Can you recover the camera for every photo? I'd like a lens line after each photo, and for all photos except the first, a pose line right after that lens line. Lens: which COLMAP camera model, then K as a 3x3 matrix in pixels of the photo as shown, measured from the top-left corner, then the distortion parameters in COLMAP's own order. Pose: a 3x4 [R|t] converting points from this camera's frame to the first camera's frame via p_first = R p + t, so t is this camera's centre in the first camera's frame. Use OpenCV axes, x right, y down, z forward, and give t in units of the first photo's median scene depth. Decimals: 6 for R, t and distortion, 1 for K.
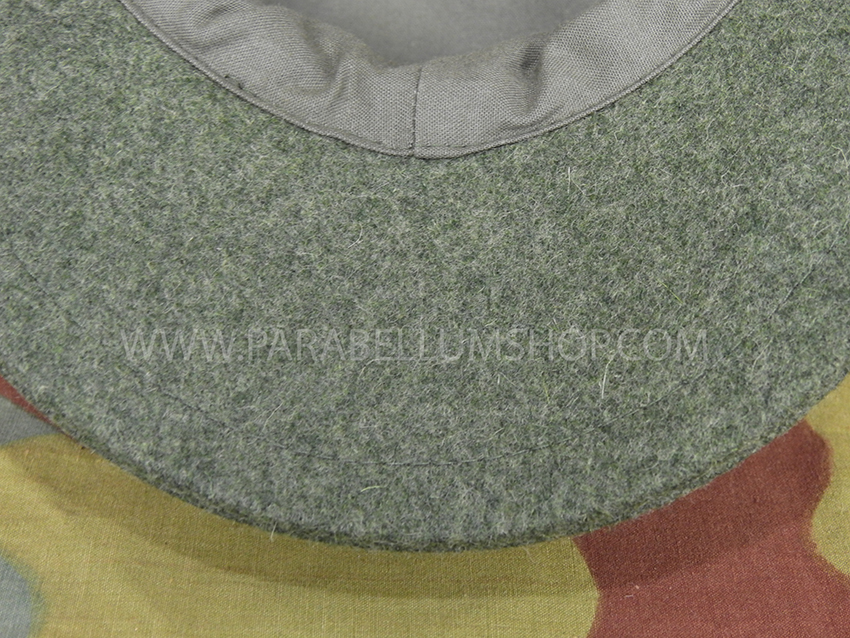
lens RADIAL K [[1758.6, 0, 425.0], [0, 1758.6, 319.0], [0, 0, 1]] dist [-0.203233, -0.249247]
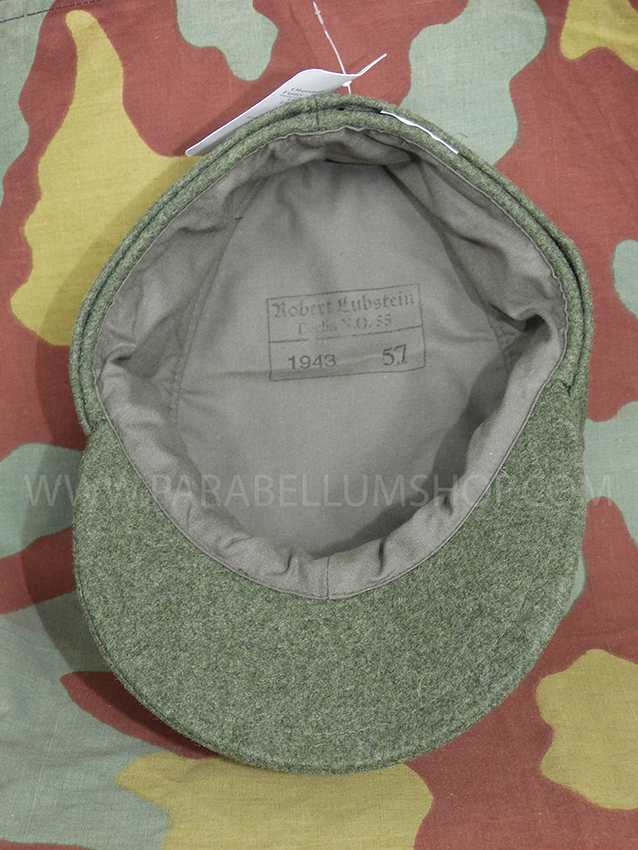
lens RADIAL K [[1758.6, 0, 319.0], [0, 1758.6, 425.0], [0, 0, 1]] dist [-0.203233, -0.249247]
pose [[0.995530, -0.088238, -0.033669, 0.077000], [0.078263, 0.970313, -0.228839, 0.201491], [0.052861, 0.225181, 0.972882, -1.204914]]
